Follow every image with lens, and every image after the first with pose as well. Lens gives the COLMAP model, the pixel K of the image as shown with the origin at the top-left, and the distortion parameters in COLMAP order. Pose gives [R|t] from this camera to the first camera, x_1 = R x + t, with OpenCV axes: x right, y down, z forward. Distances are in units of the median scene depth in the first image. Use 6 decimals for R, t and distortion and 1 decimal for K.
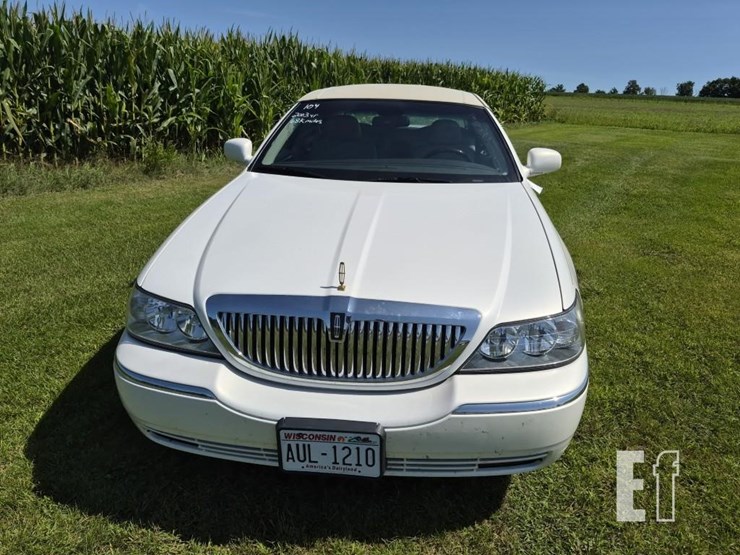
lens RADIAL K [[554.3, 0, 367.8], [0, 554.3, 262.9], [0, 0, 1]] dist [0.045647, -0.078914]
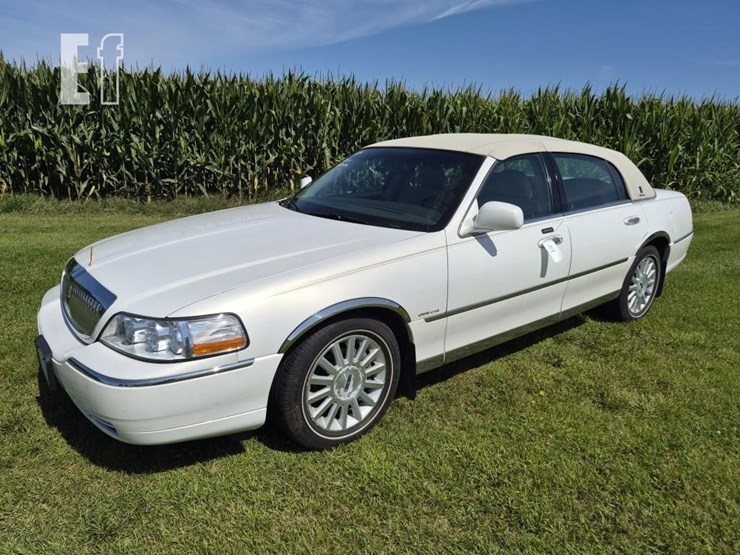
lens RADIAL K [[540.6, 0, 373.5], [0, 540.6, 274.9], [0, 0, 1]] dist [0.090990, -0.098573]
pose [[0.654092, 0.173515, -0.736245, 0.473204], [-0.229730, 0.972928, 0.025199, -0.041872], [0.720686, 0.152655, 0.676246, 0.177555]]
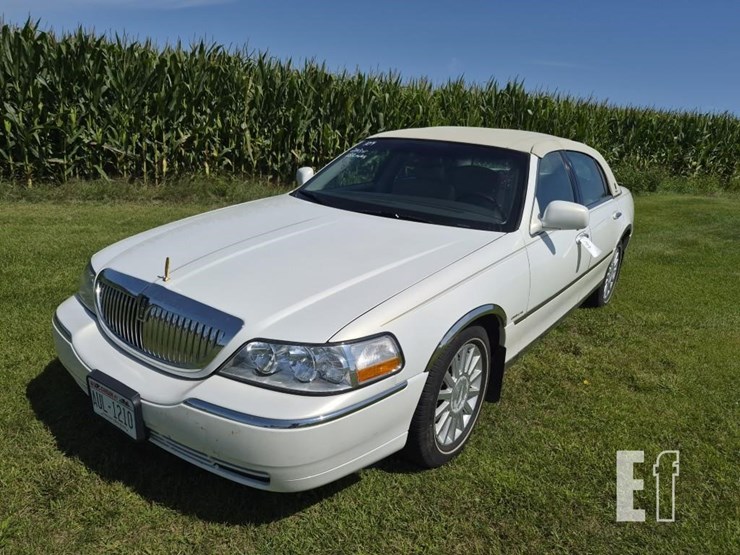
lens RADIAL K [[546.5, 0, 370.0], [0, 546.5, 277.5], [0, 0, 1]] dist [0.076213, -0.080482]
pose [[0.841303, 0.173629, -0.511920, 0.293269], [-0.201905, 0.979405, 0.000370, -0.015045], [0.501441, 0.103048, 0.859033, 0.063182]]
